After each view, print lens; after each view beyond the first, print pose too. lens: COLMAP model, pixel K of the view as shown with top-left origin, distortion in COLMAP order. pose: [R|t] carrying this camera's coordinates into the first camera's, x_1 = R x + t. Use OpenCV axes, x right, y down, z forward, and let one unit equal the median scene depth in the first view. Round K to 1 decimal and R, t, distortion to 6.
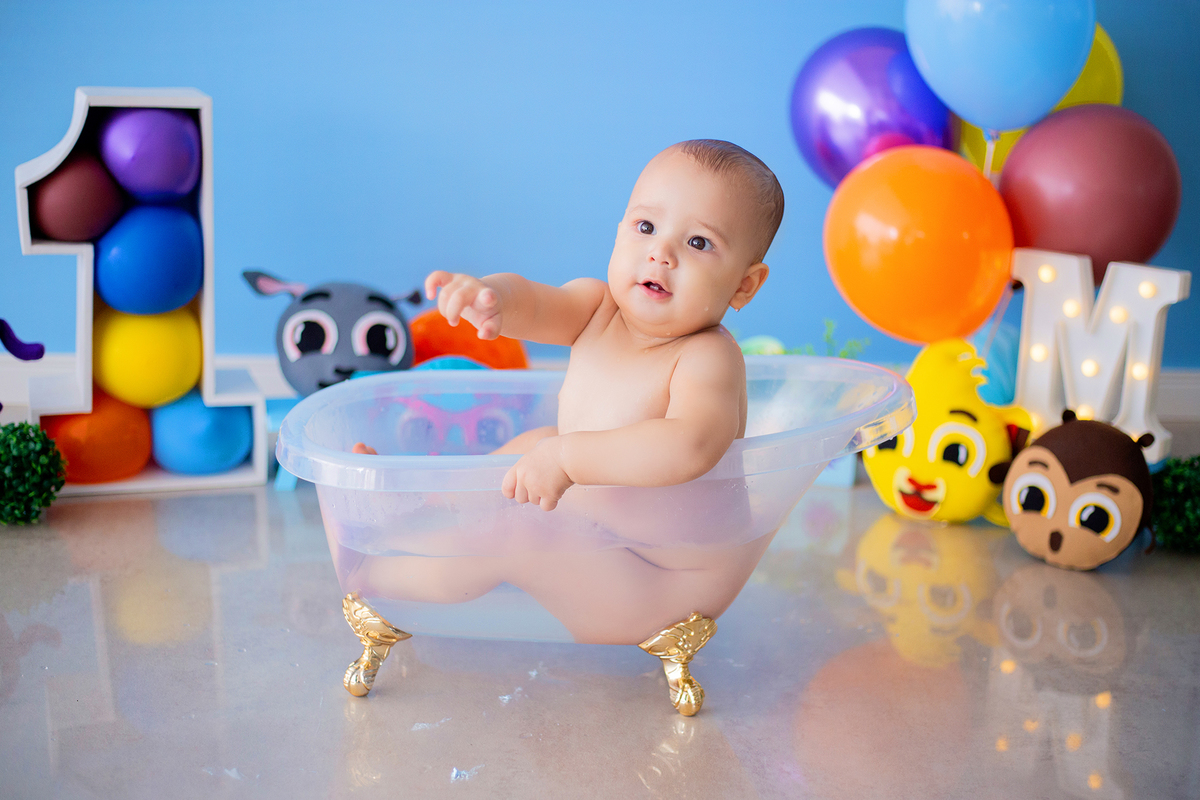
lens RADIAL K [[1803.1, 0, 599.1], [0, 1803.1, 406.8], [0, 0, 1]] dist [-0.111499, 0.000000]
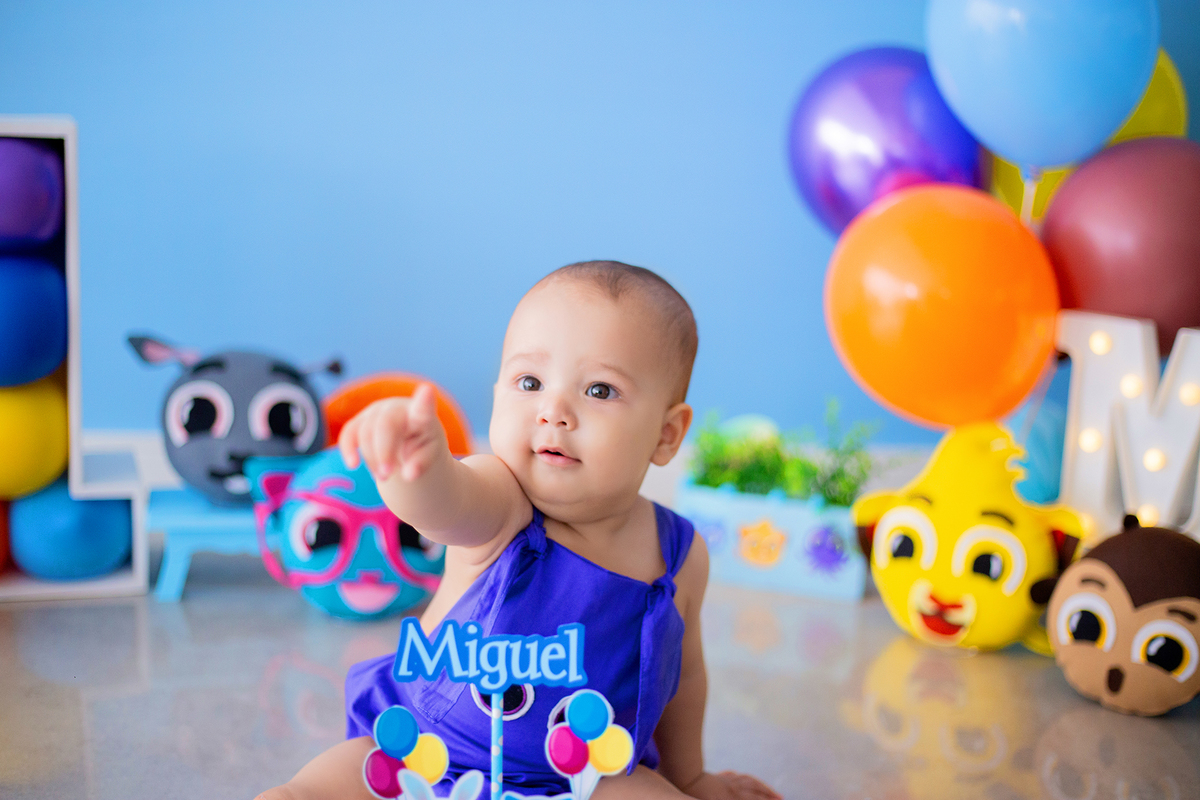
lens RADIAL K [[1724.0, 0, 593.4], [0, 1724.0, 405.9], [0, 0, 1]] dist [-0.108117, 0.000000]
pose [[0.999715, 0.005159, -0.023305, 0.038579], [-0.005967, 0.999380, -0.034703, -0.017318], [0.023112, 0.034833, 0.999126, 0.220887]]
